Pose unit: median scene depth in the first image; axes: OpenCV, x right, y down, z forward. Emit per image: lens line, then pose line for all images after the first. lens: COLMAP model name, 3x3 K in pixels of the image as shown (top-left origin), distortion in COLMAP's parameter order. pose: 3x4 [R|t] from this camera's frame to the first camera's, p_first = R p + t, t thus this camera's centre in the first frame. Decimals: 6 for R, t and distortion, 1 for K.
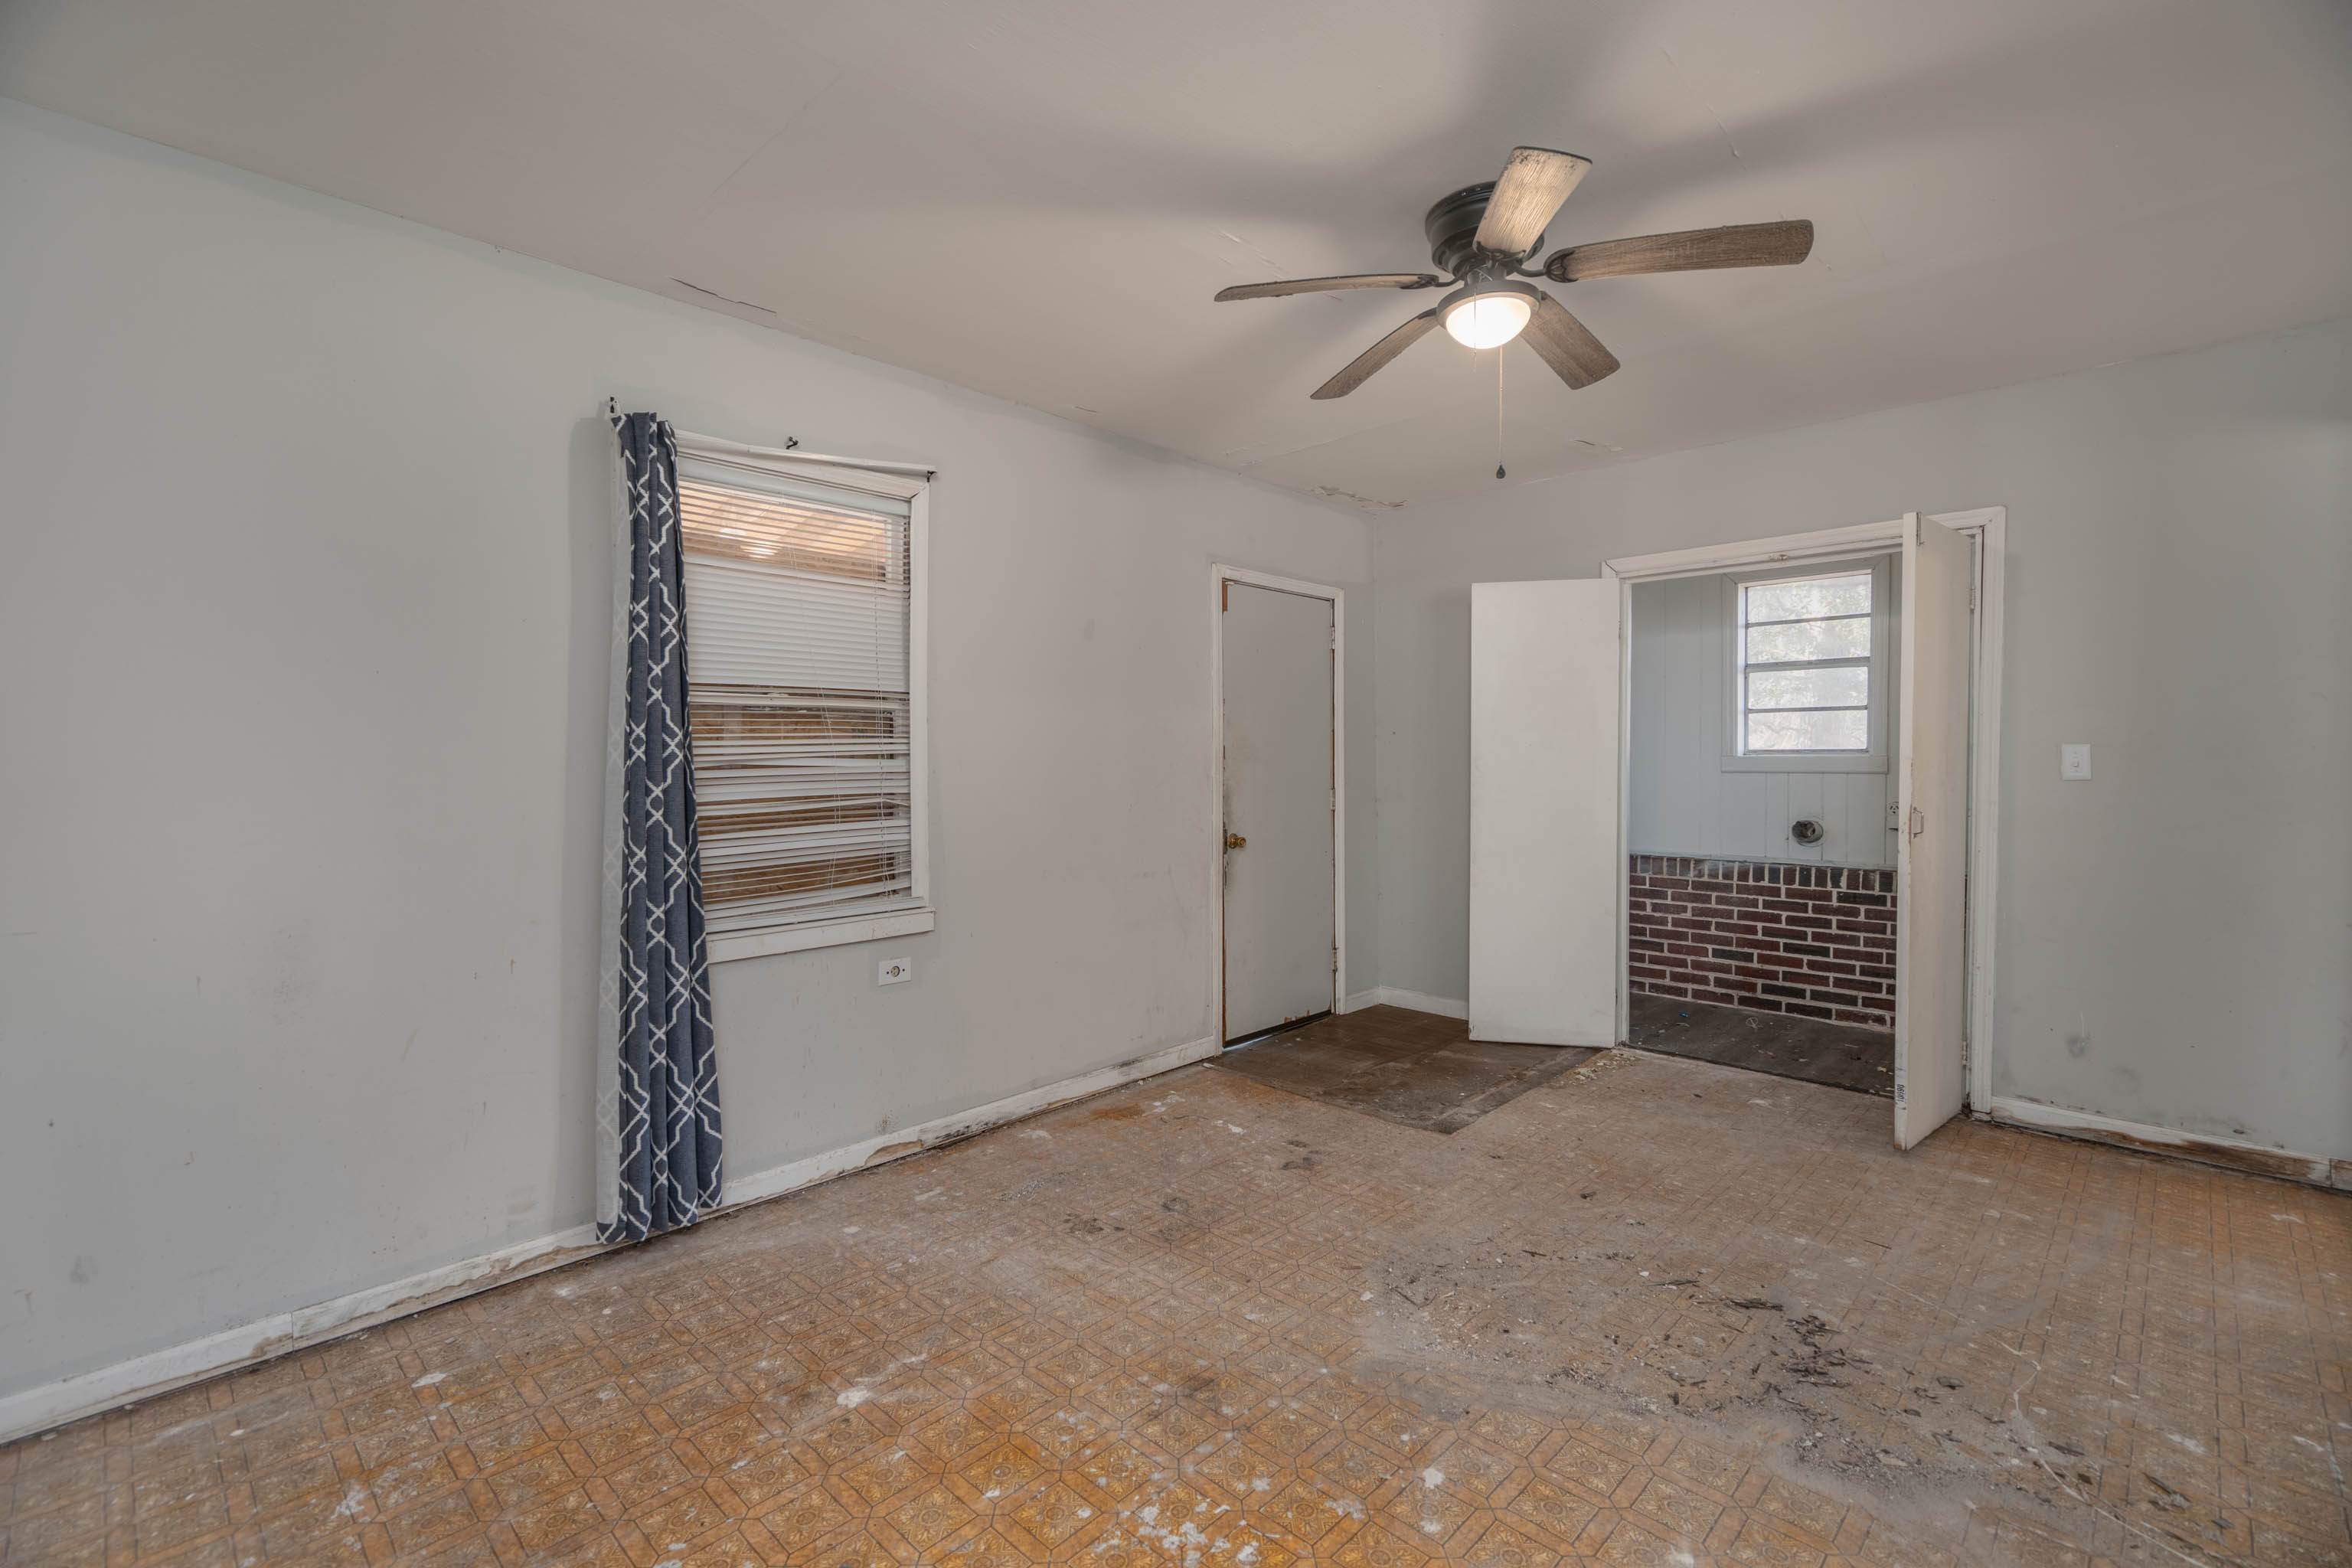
lens RADIAL K [[1050.0, 0, 1164.1], [0, 1050.0, 783.8], [0, 0, 1]] dist [-0.004628, 0.001283]
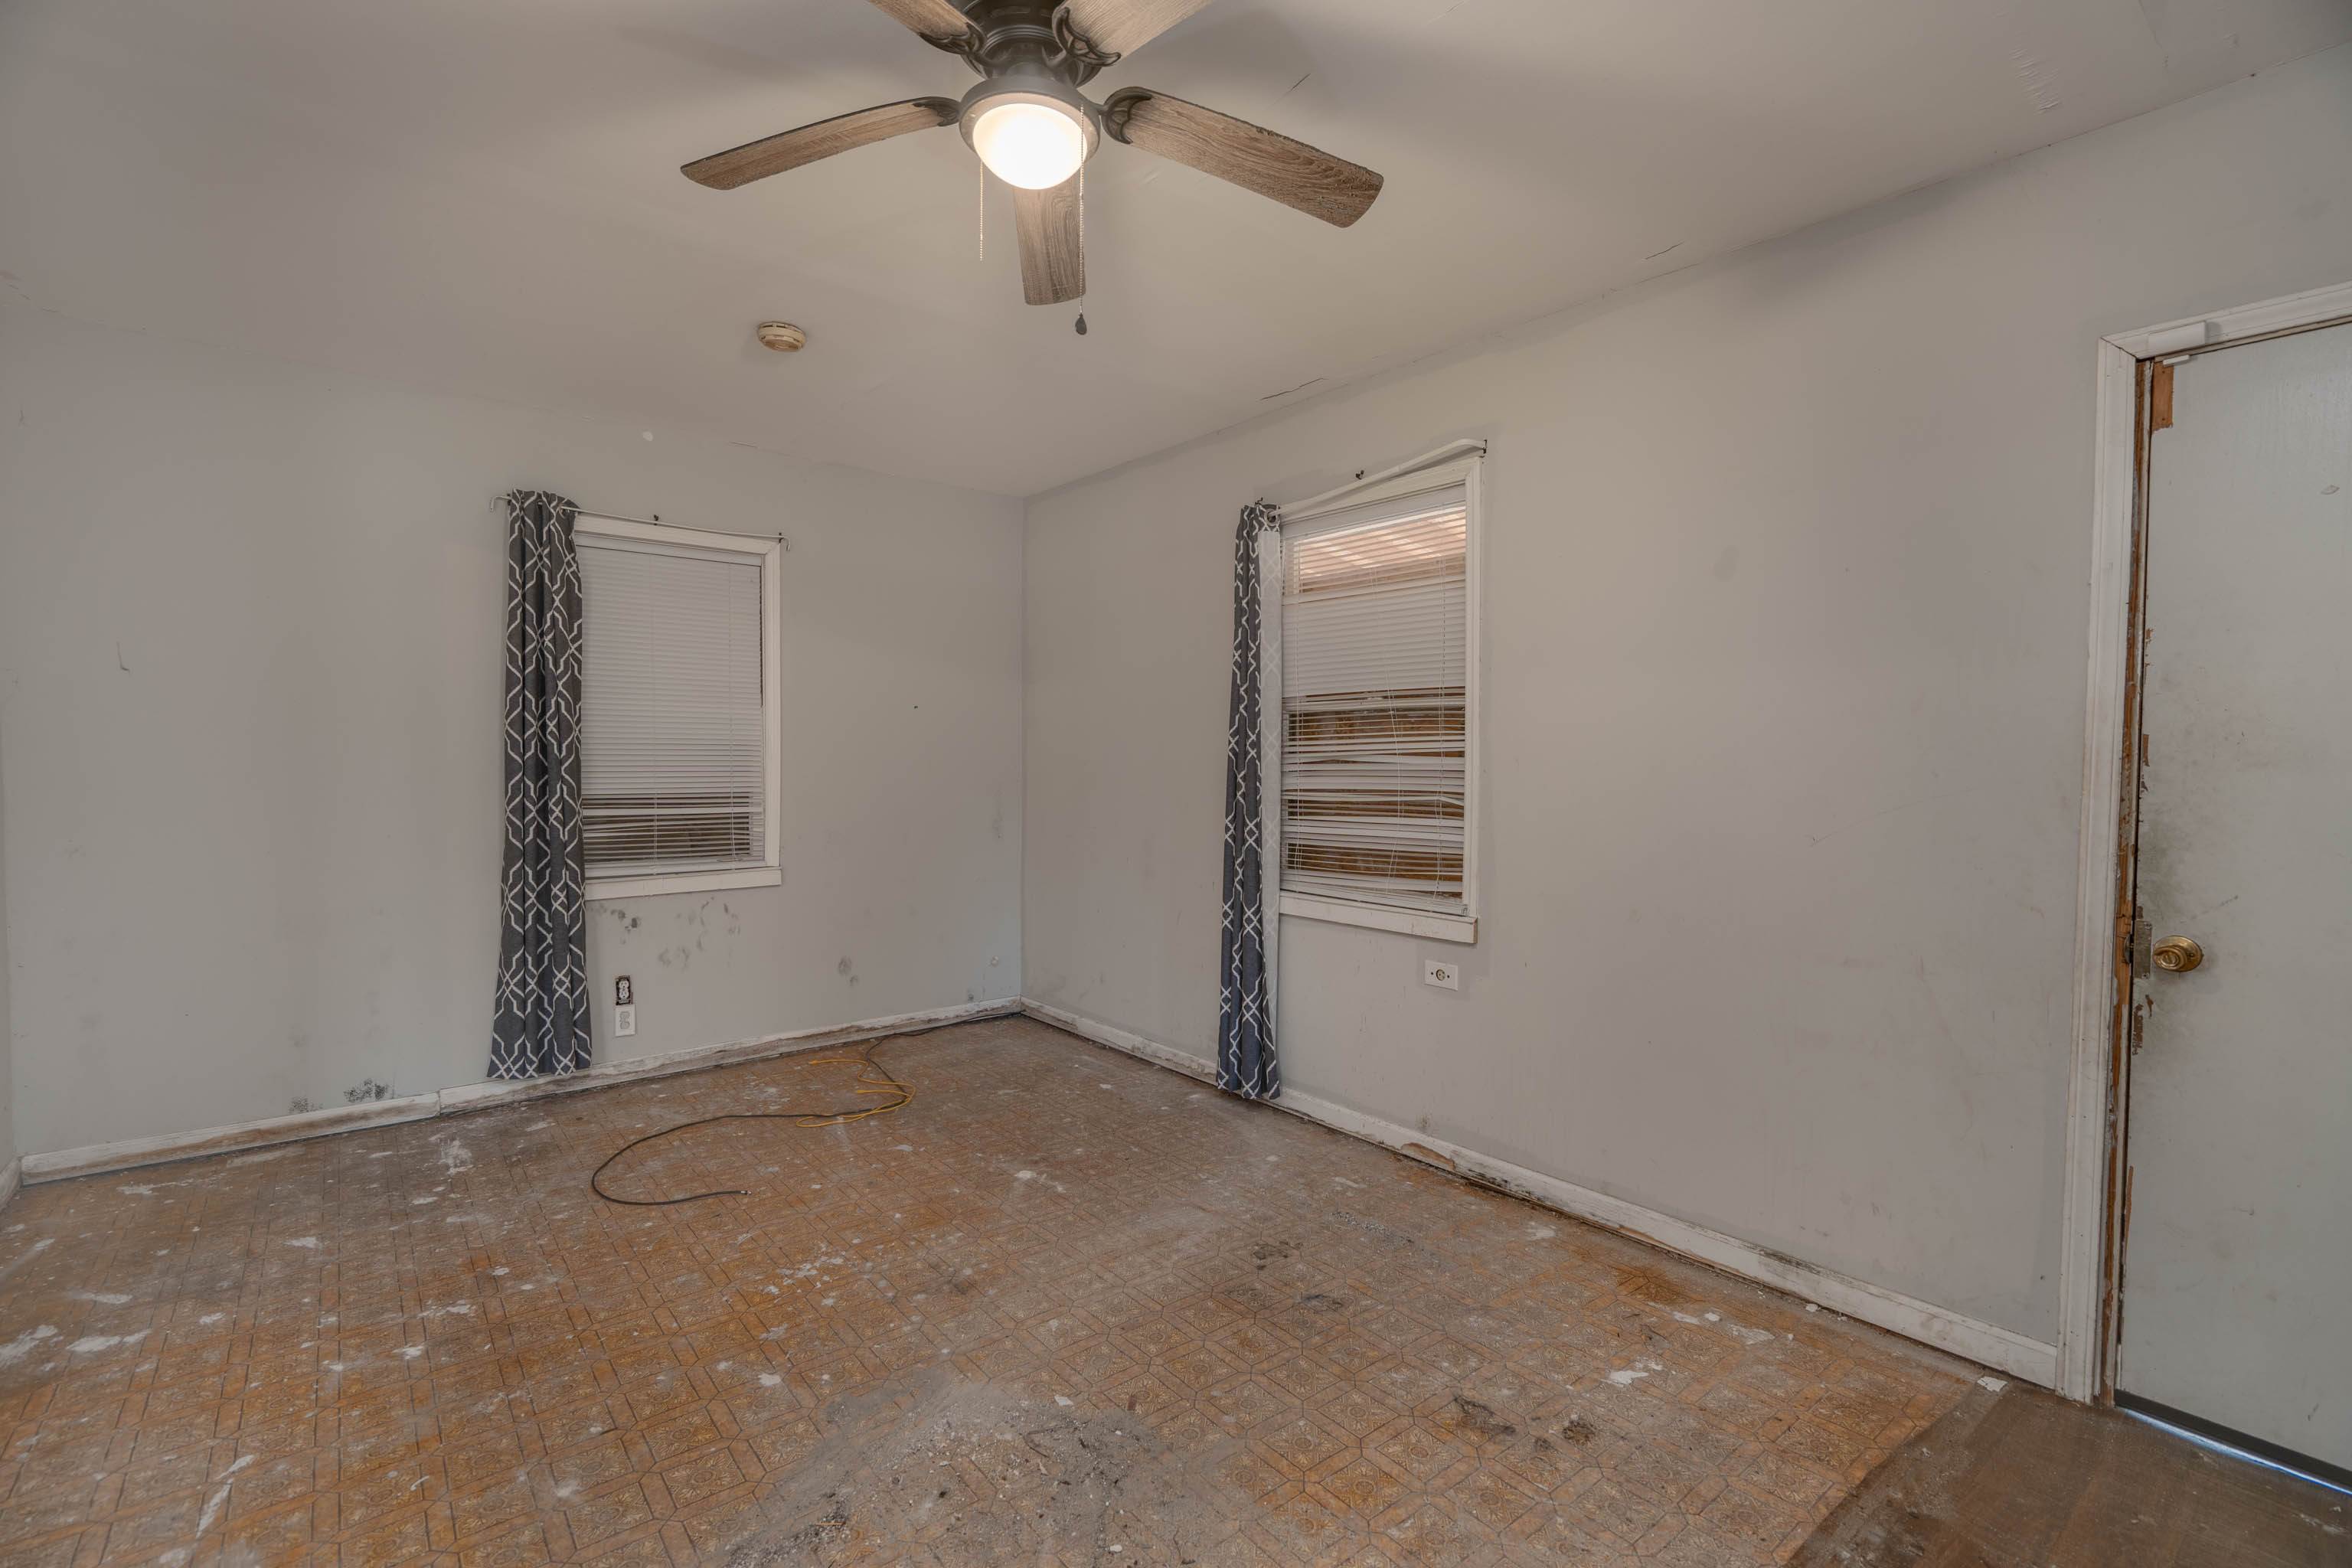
lens RADIAL K [[1050.0, 0, 1164.1], [0, 1050.0, 783.8], [0, 0, 1]] dist [-0.004628, 0.001283]
pose [[-0.124909, 0.033095, -0.991616, 0.734615], [-0.027028, 0.998959, 0.036745, -0.027119], [0.991800, 0.031391, -0.123884, 0.860563]]
